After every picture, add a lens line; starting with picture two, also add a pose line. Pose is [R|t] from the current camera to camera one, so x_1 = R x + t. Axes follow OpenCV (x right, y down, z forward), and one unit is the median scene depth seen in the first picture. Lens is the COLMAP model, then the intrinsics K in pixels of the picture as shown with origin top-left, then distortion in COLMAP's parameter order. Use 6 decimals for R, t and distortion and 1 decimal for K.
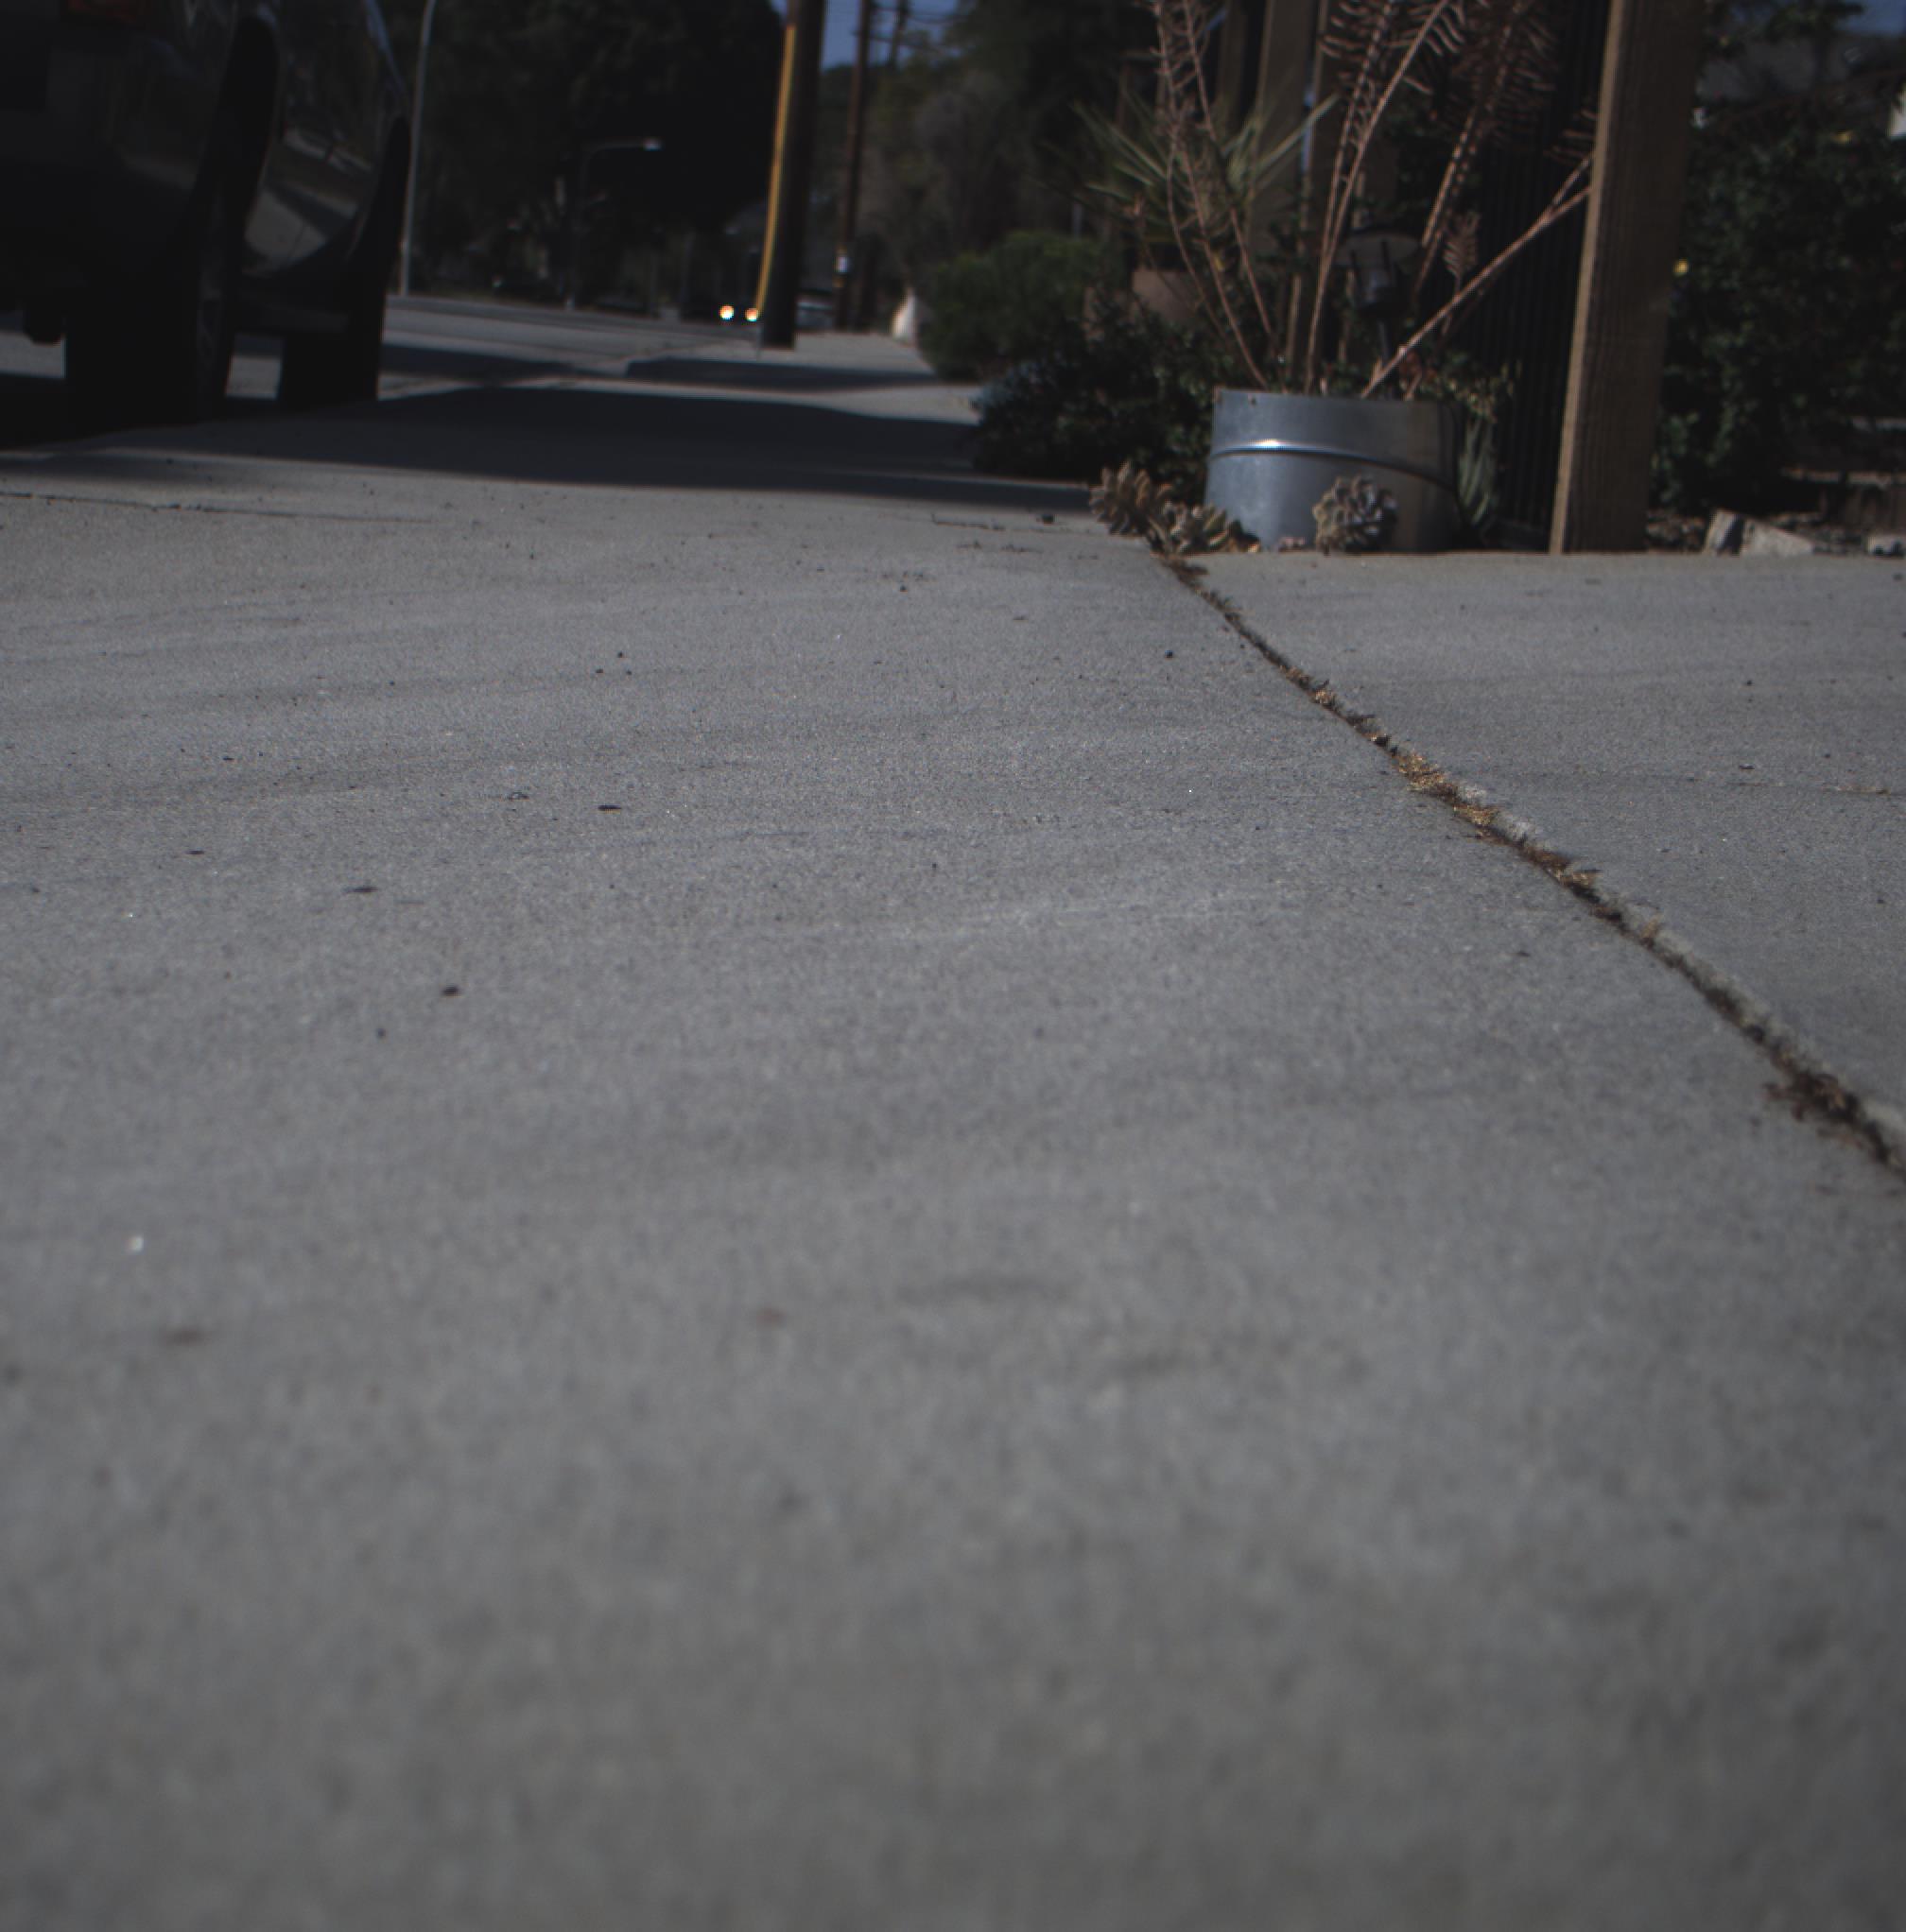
lens RADIAL K [[4322.3, 0, 710.9], [0, 4322.3, 964.7], [0, 0, 1]] dist [-0.179224, 0.820793]
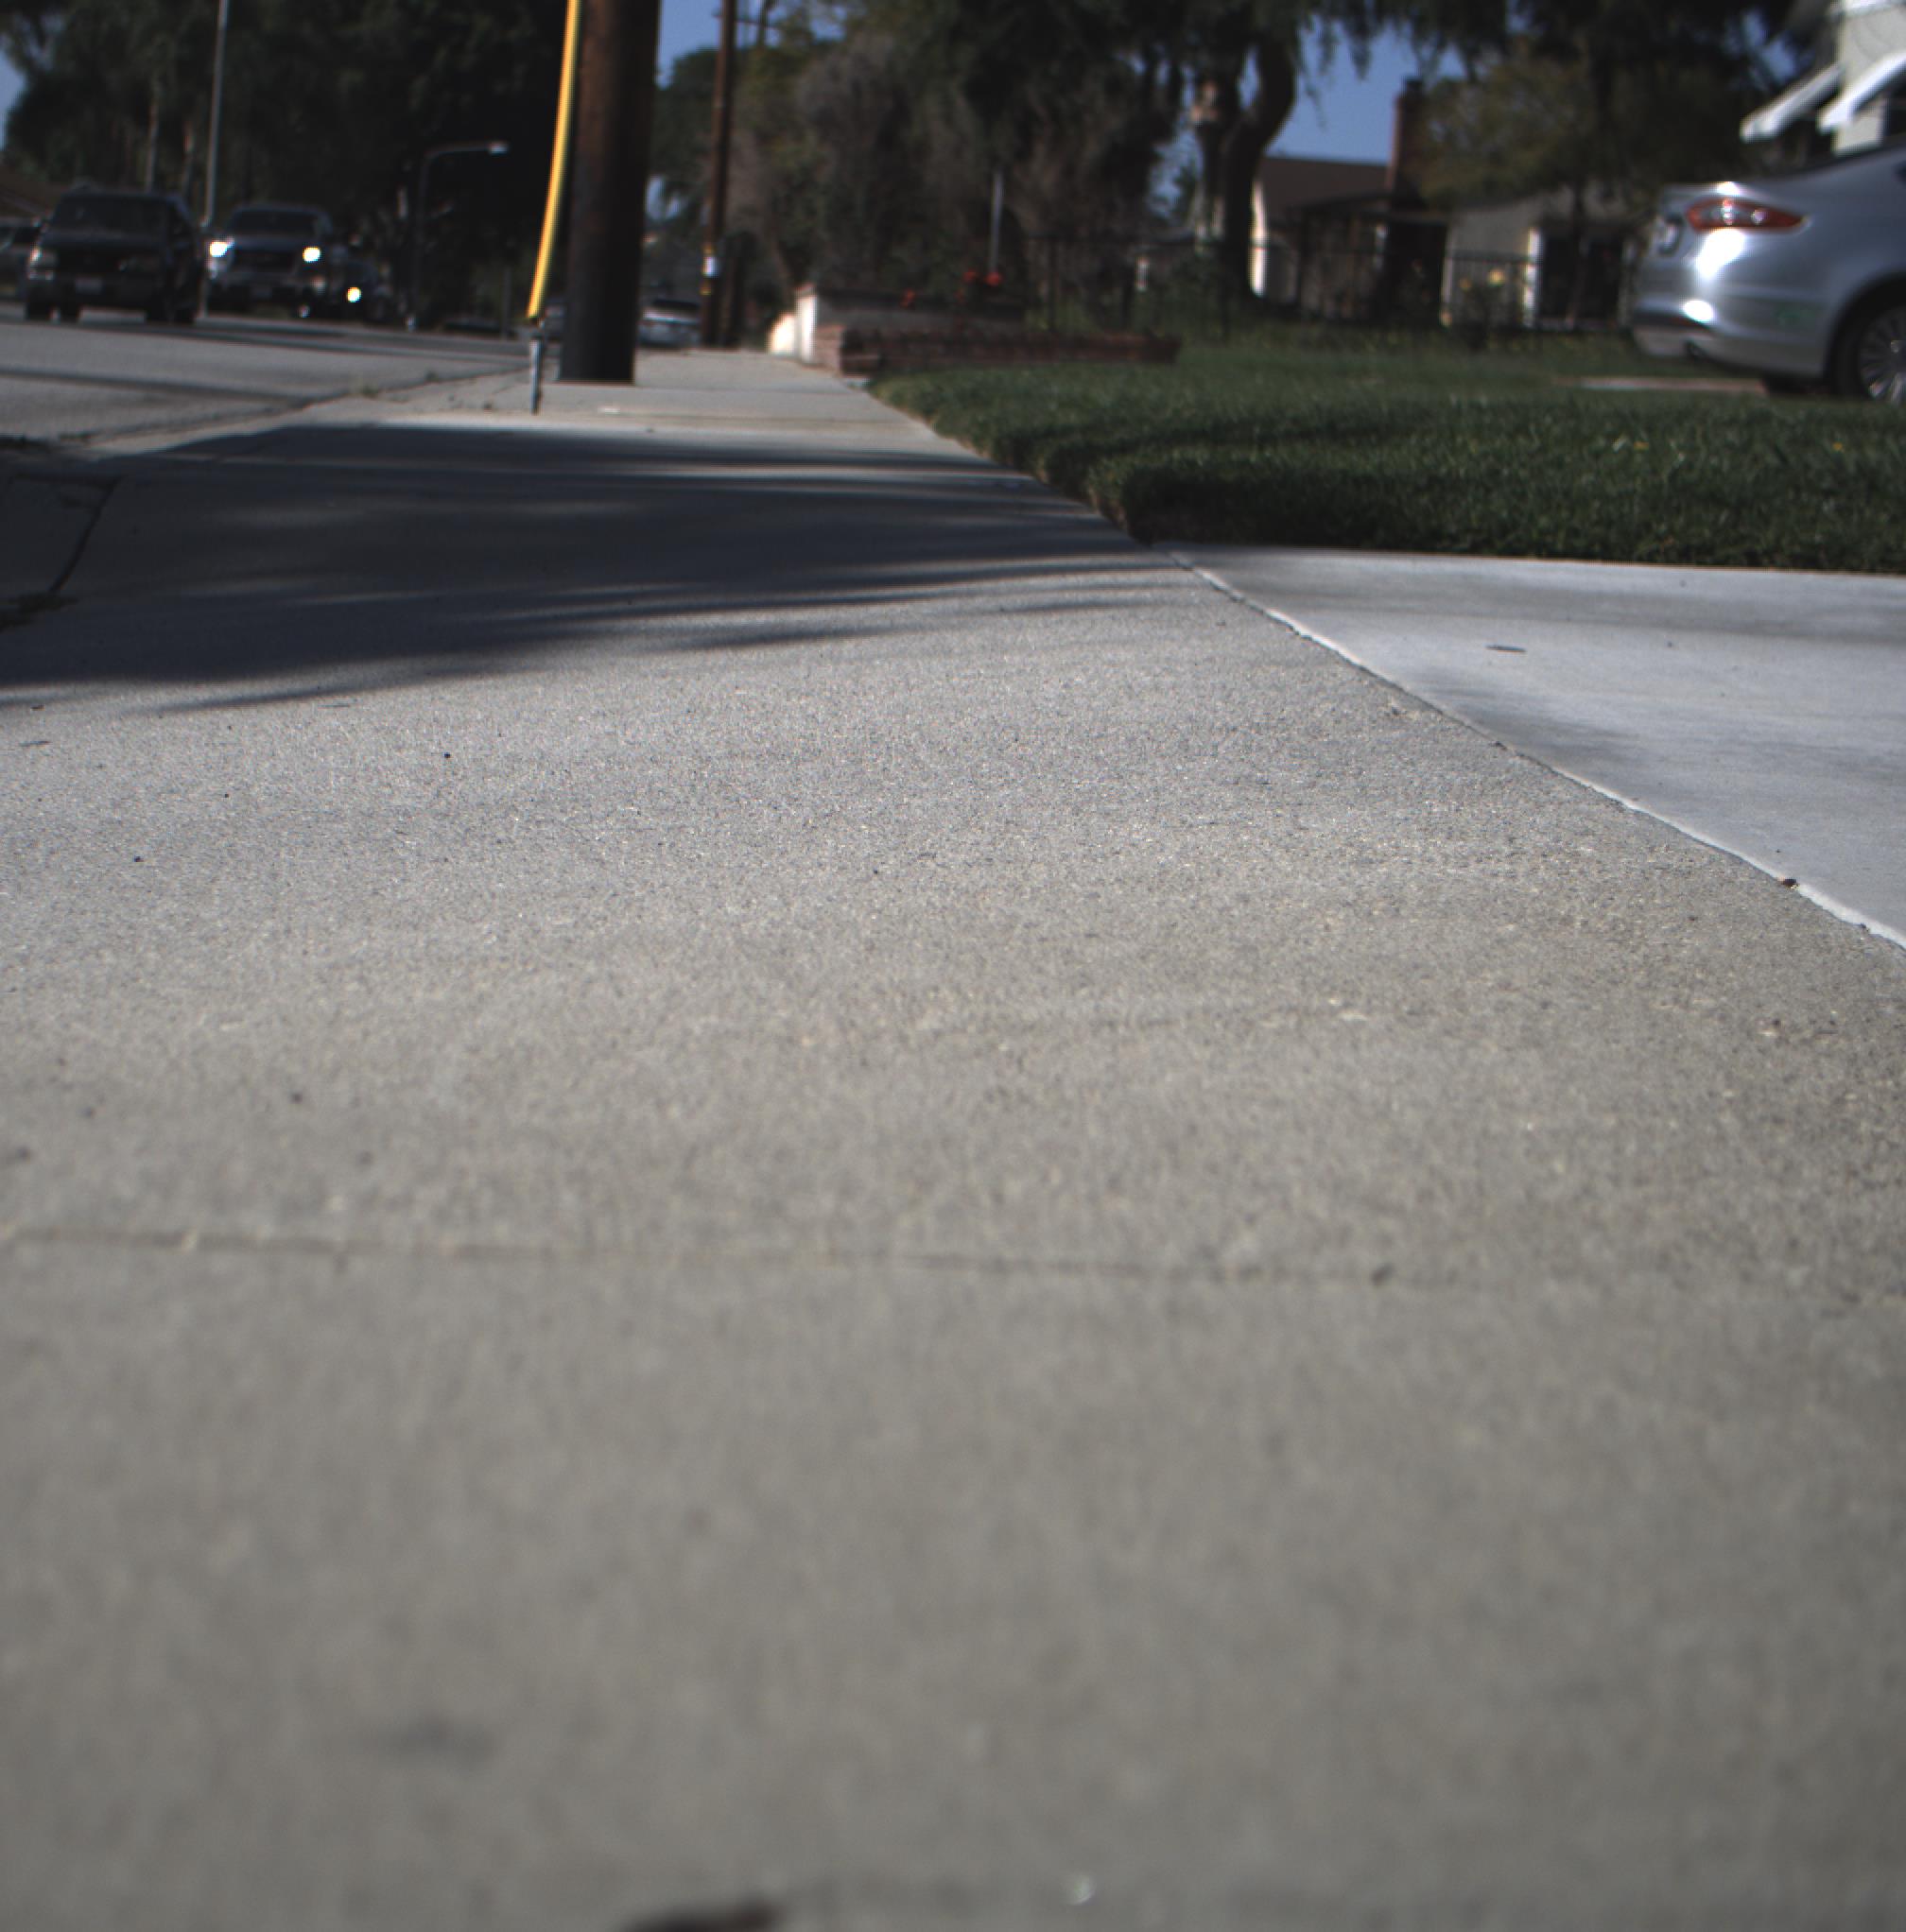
lens RADIAL K [[4322.3, 0, 710.9], [0, 4322.3, 964.7], [0, 0, 1]] dist [-0.179224, 0.820793]
pose [[0.999374, -0.021690, 0.027933, 0.045654], [0.021804, 0.999755, -0.003769, -0.247885], [-0.027845, 0.004376, 0.999603, 1.681601]]
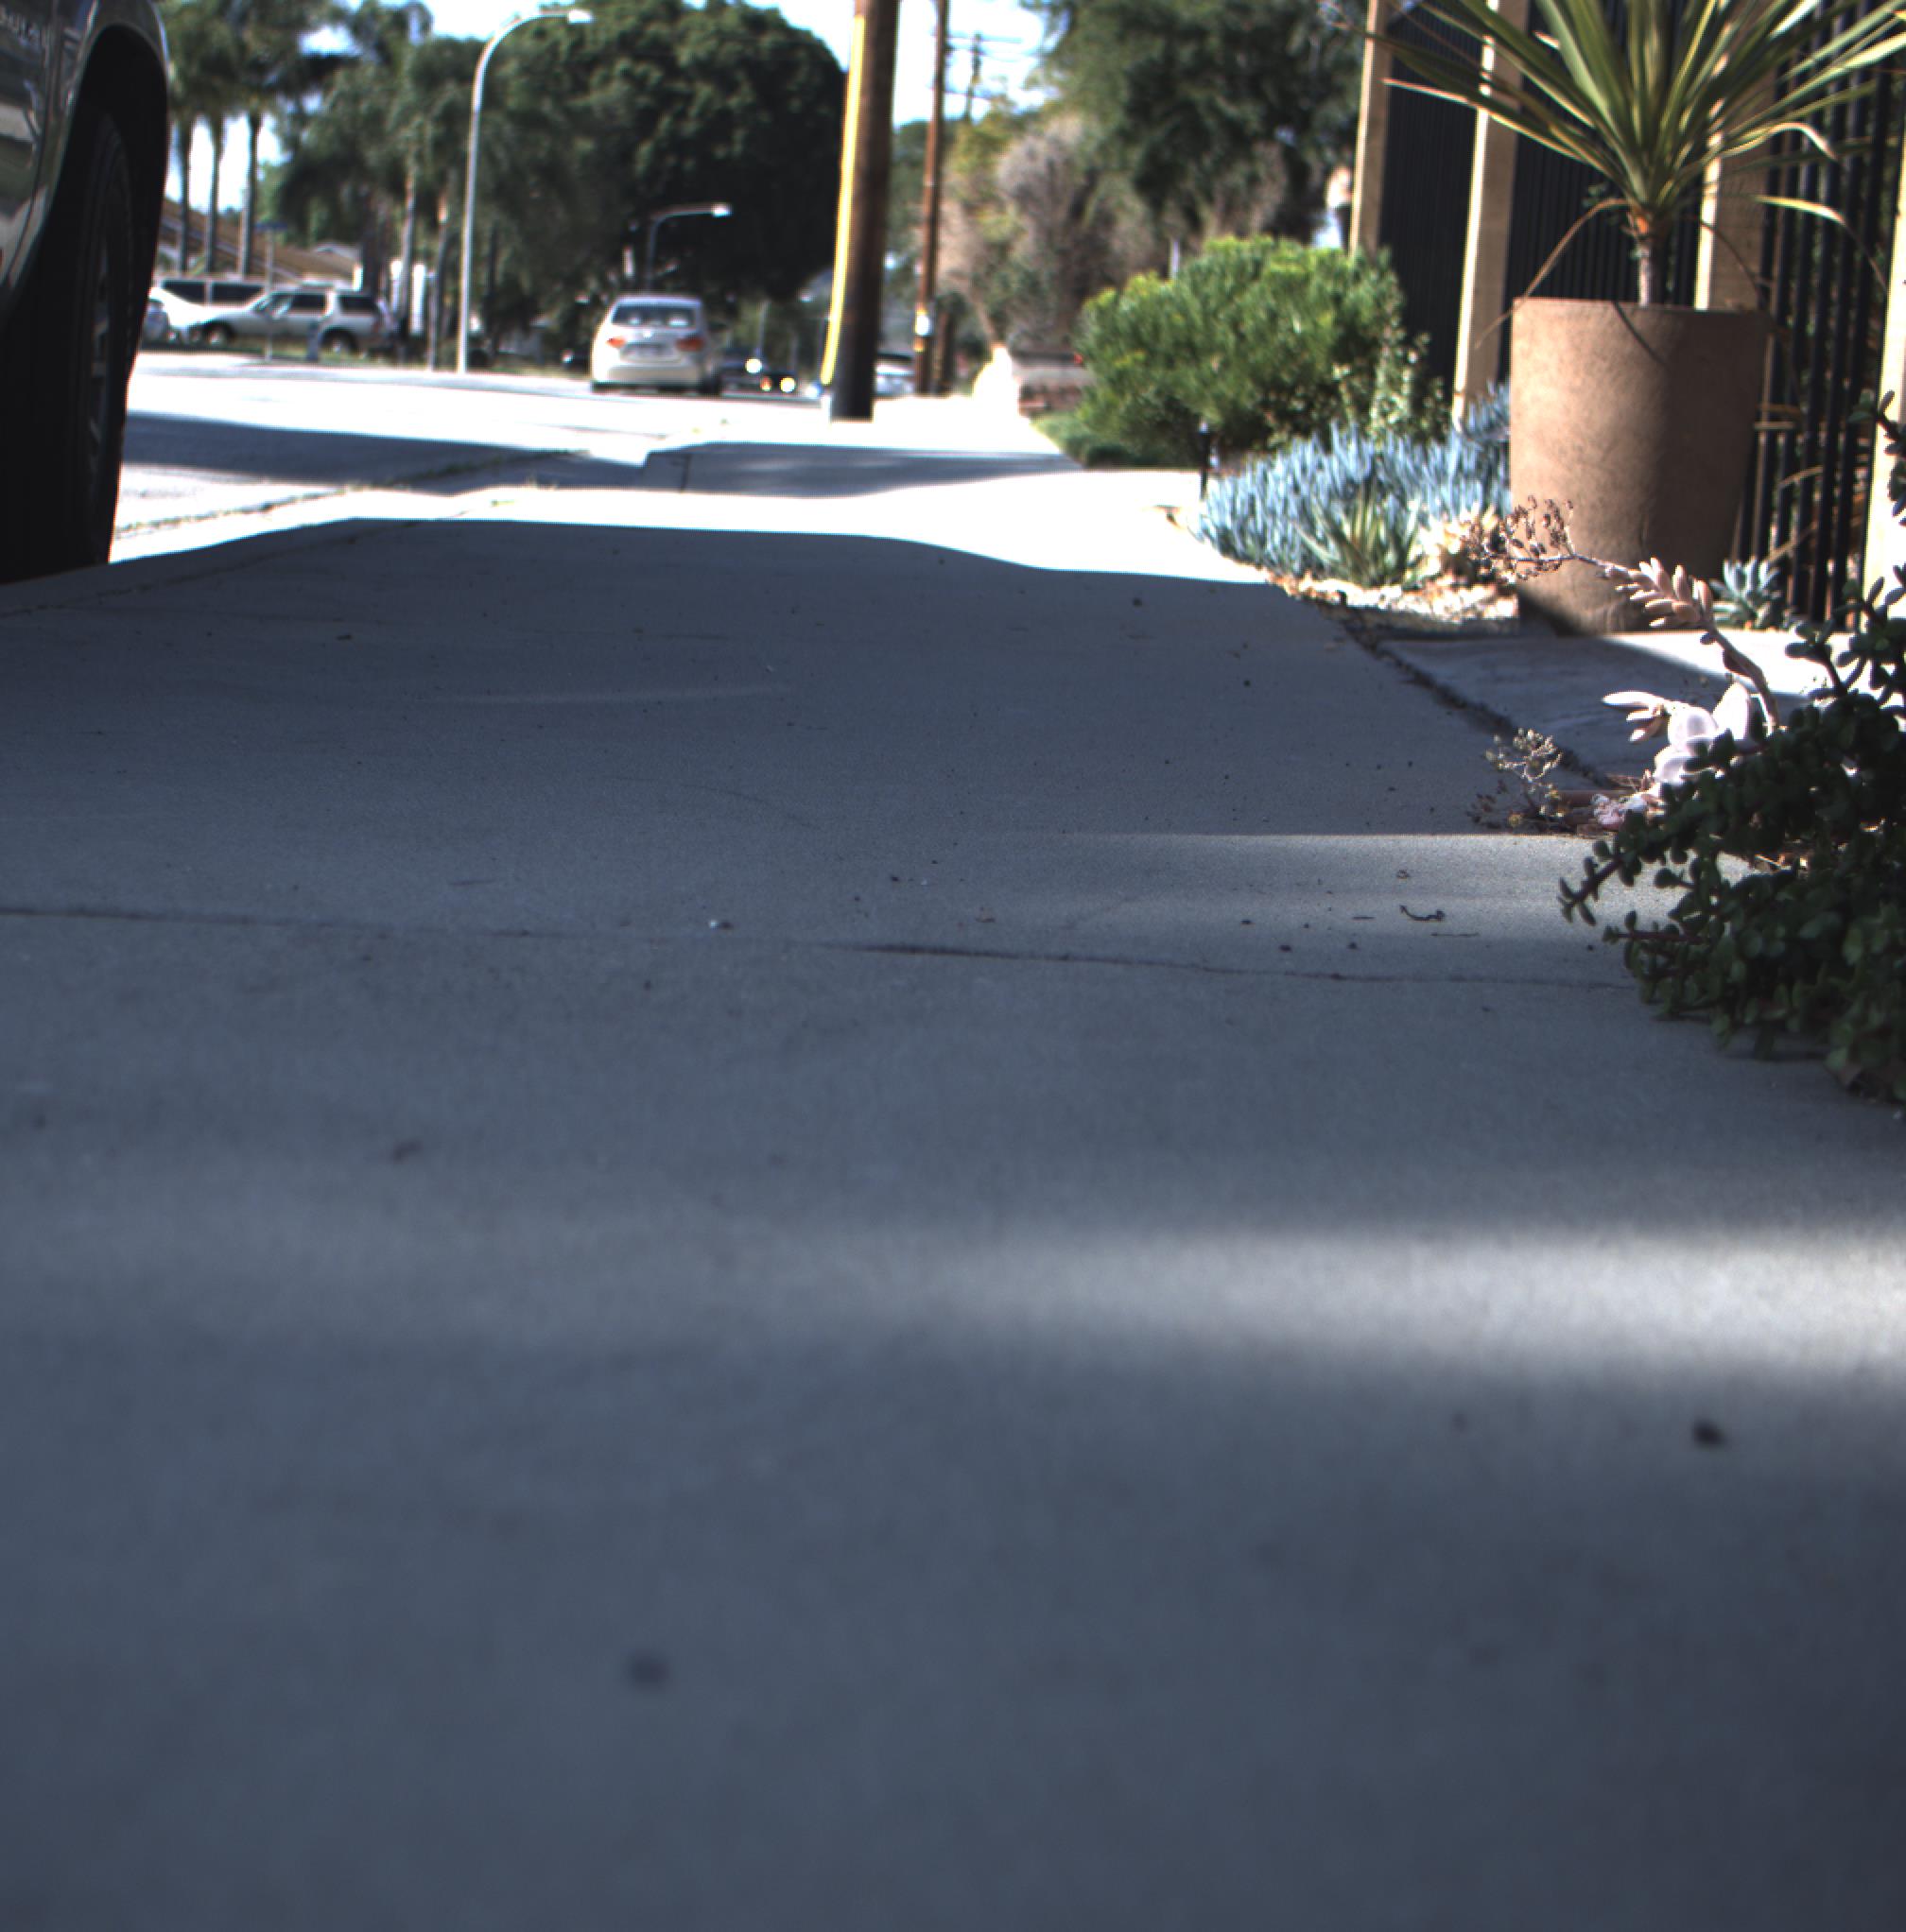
lens RADIAL K [[4322.3, 0, 710.9], [0, 4322.3, 964.7], [0, 0, 1]] dist [-0.179224, 0.820793]
pose [[0.999405, -0.026759, -0.021744, 0.012180], [0.026405, 0.999517, -0.016404, -0.097506], [0.022173, 0.015820, 0.999629, 0.649197]]
